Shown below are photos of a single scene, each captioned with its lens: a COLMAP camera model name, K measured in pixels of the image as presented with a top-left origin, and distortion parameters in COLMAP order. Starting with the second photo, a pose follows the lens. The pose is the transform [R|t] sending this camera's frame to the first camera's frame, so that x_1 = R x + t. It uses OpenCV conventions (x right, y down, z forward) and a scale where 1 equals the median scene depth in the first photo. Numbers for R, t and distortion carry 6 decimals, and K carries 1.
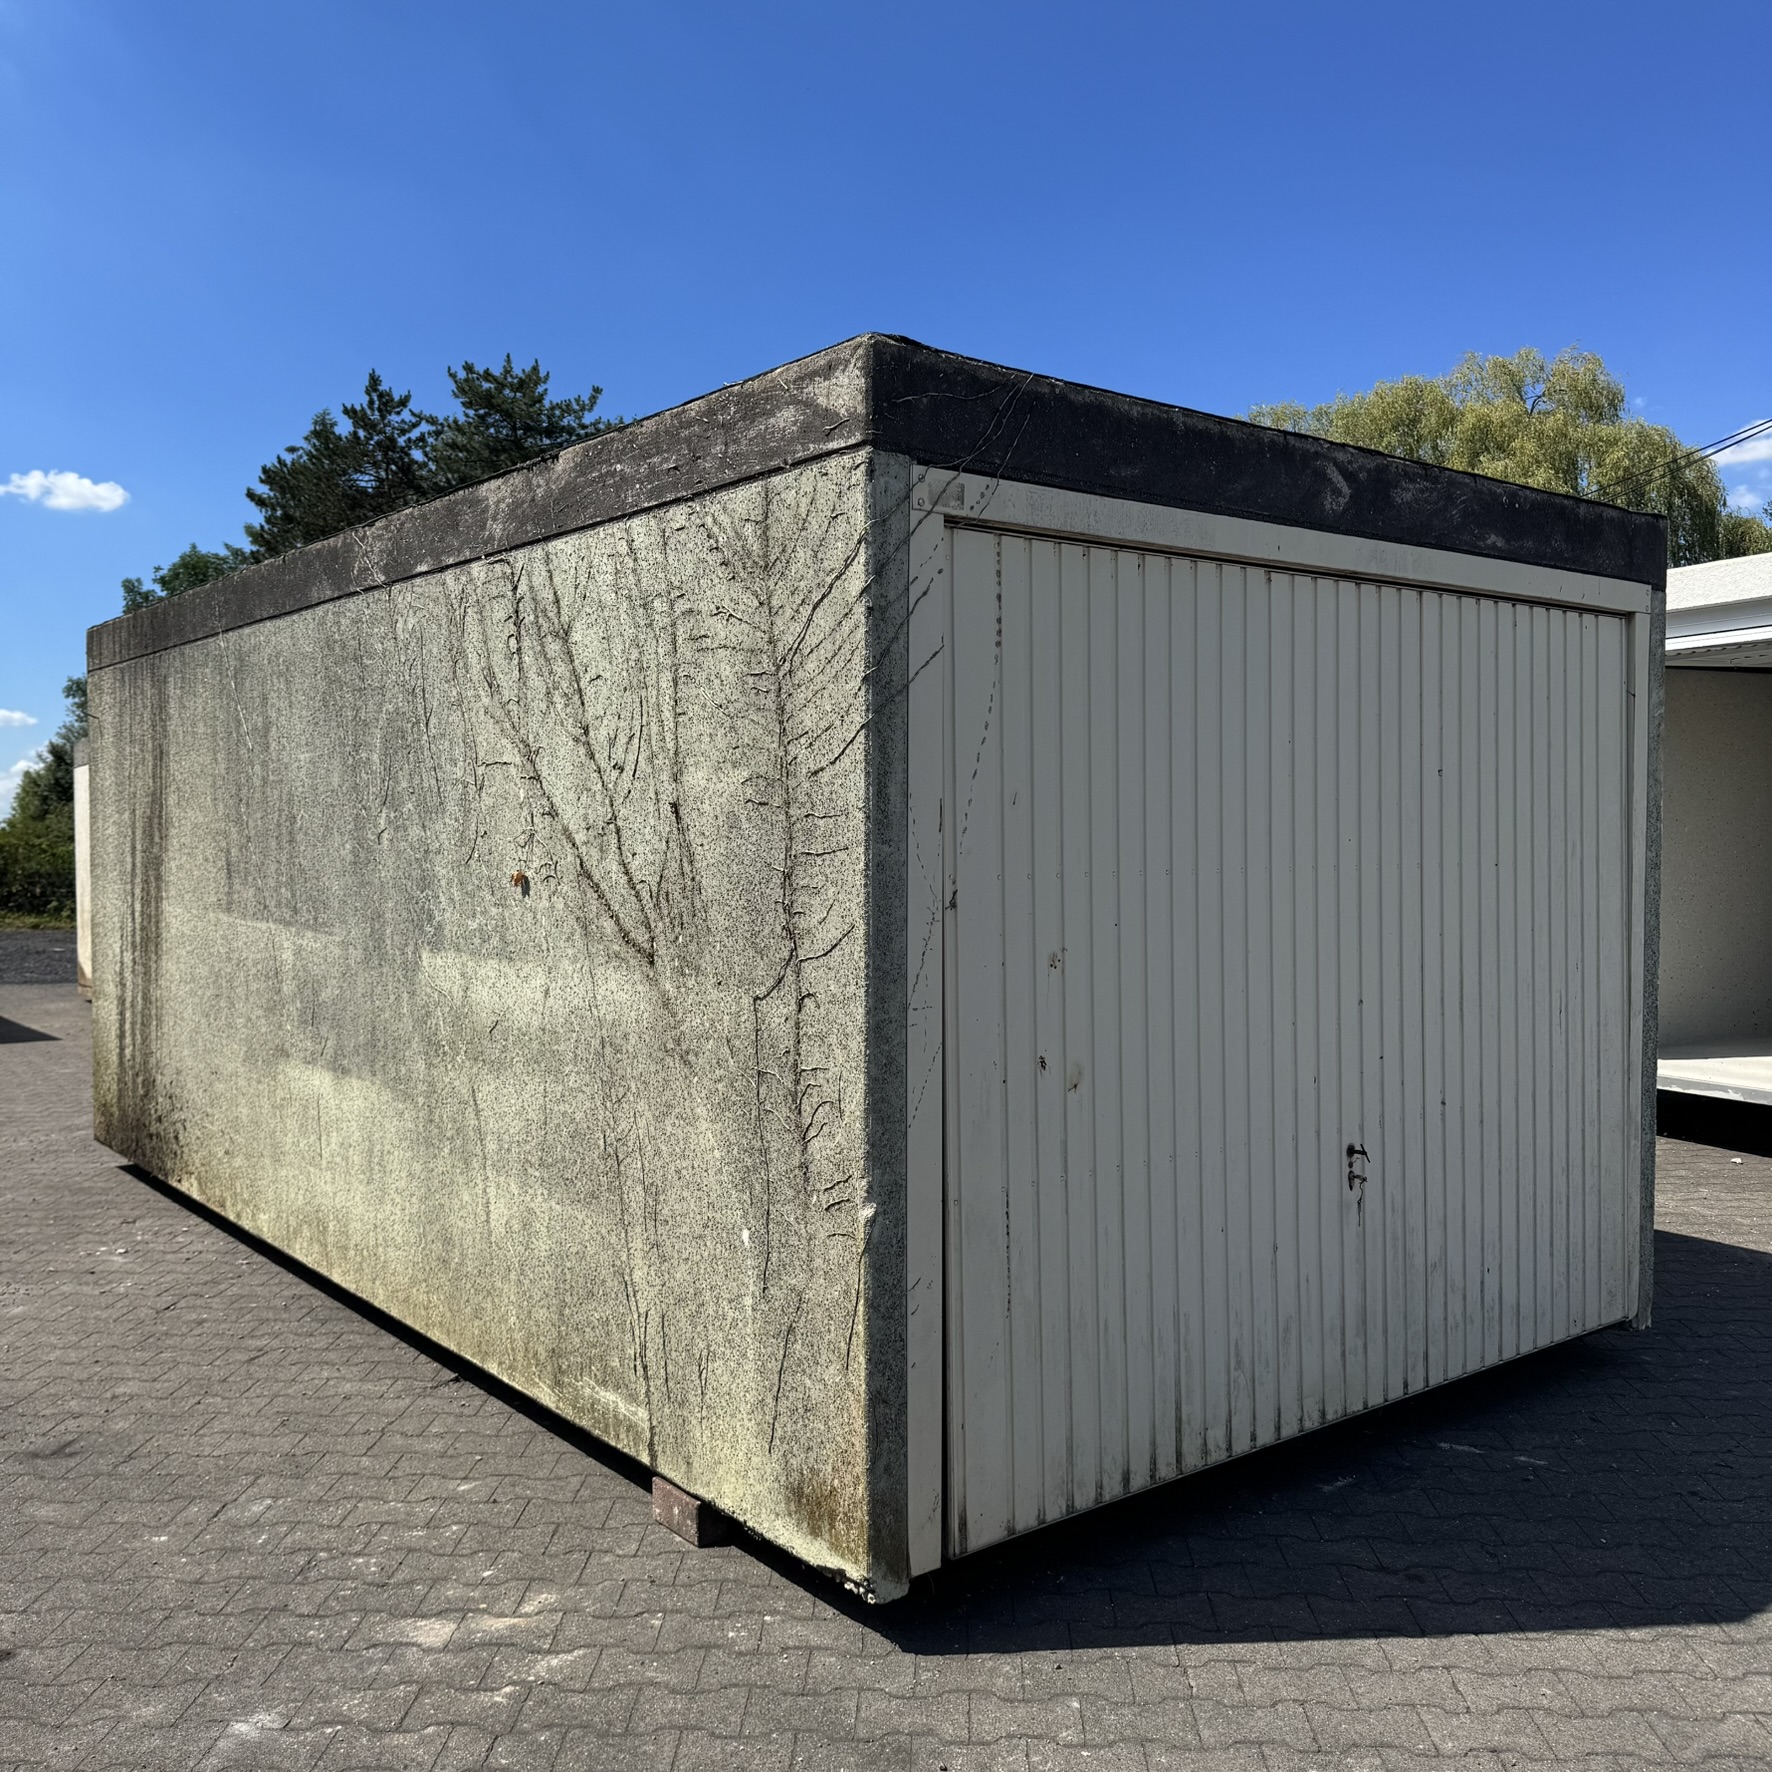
lens RADIAL K [[1646.0, 0, 889.7], [0, 1646.0, 882.3], [0, 0, 1]] dist [0.200232, -0.468140]
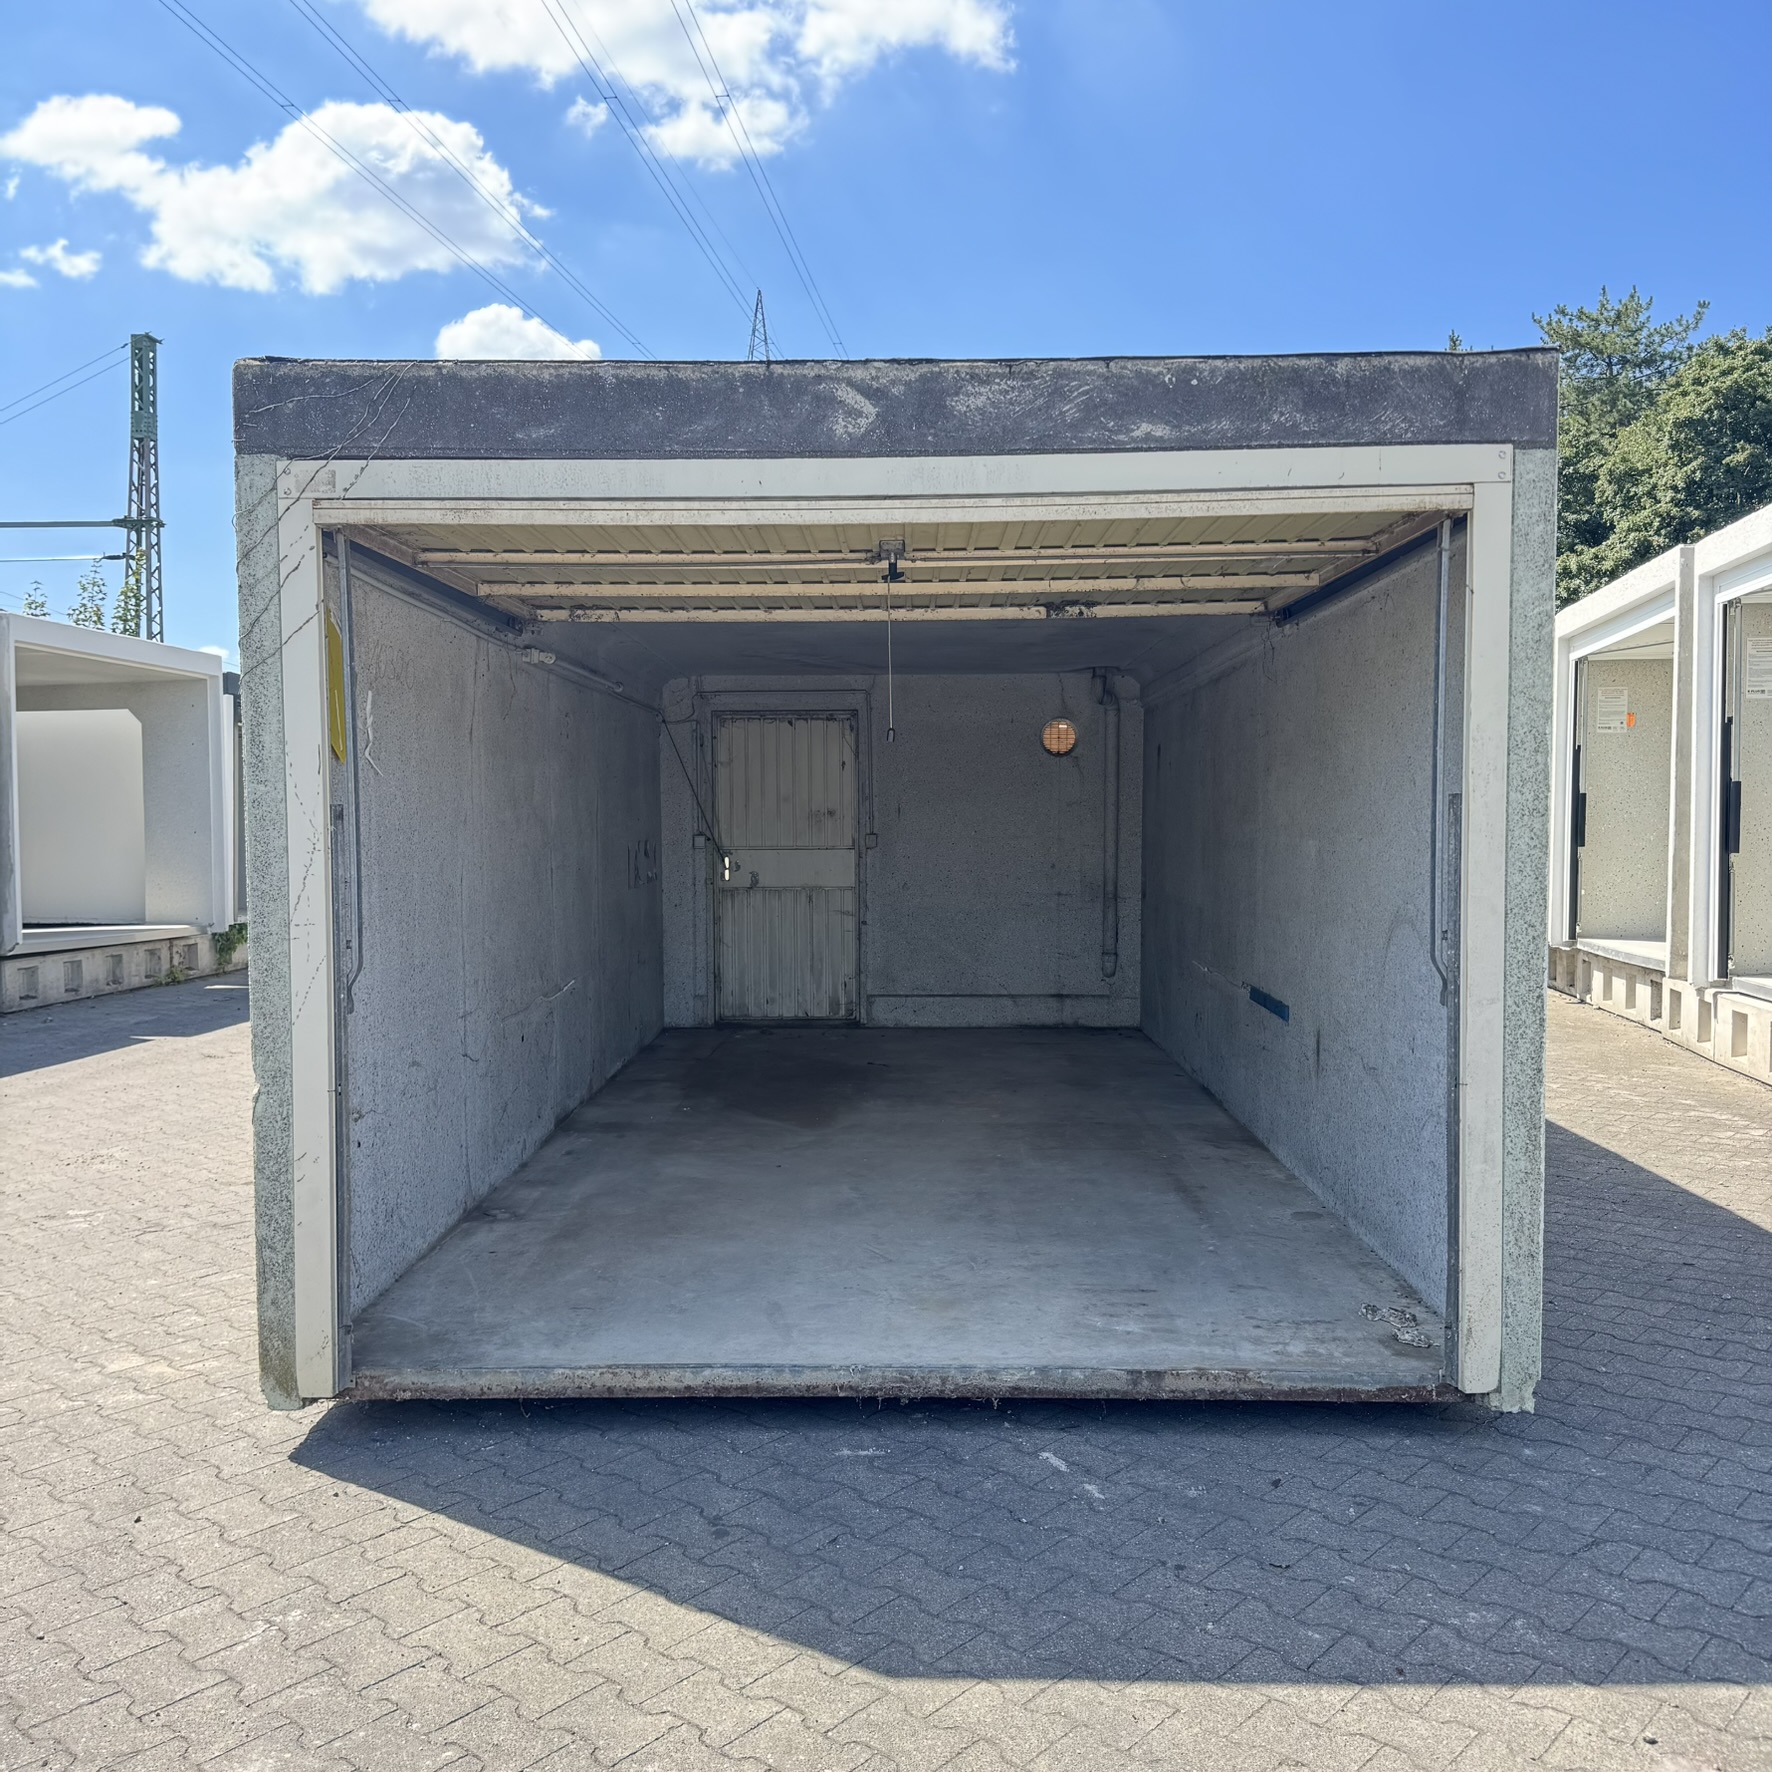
lens RADIAL K [[1645.8, 0, 886.0], [0, 1645.8, 886.0], [0, 0, 1]] dist [0.173098, -0.376219]
pose [[0.776274, 0.027045, -0.629816, 0.945631], [-0.014053, 0.999573, 0.025602, 0.011188], [0.630239, -0.011023, 0.776323, 0.295951]]
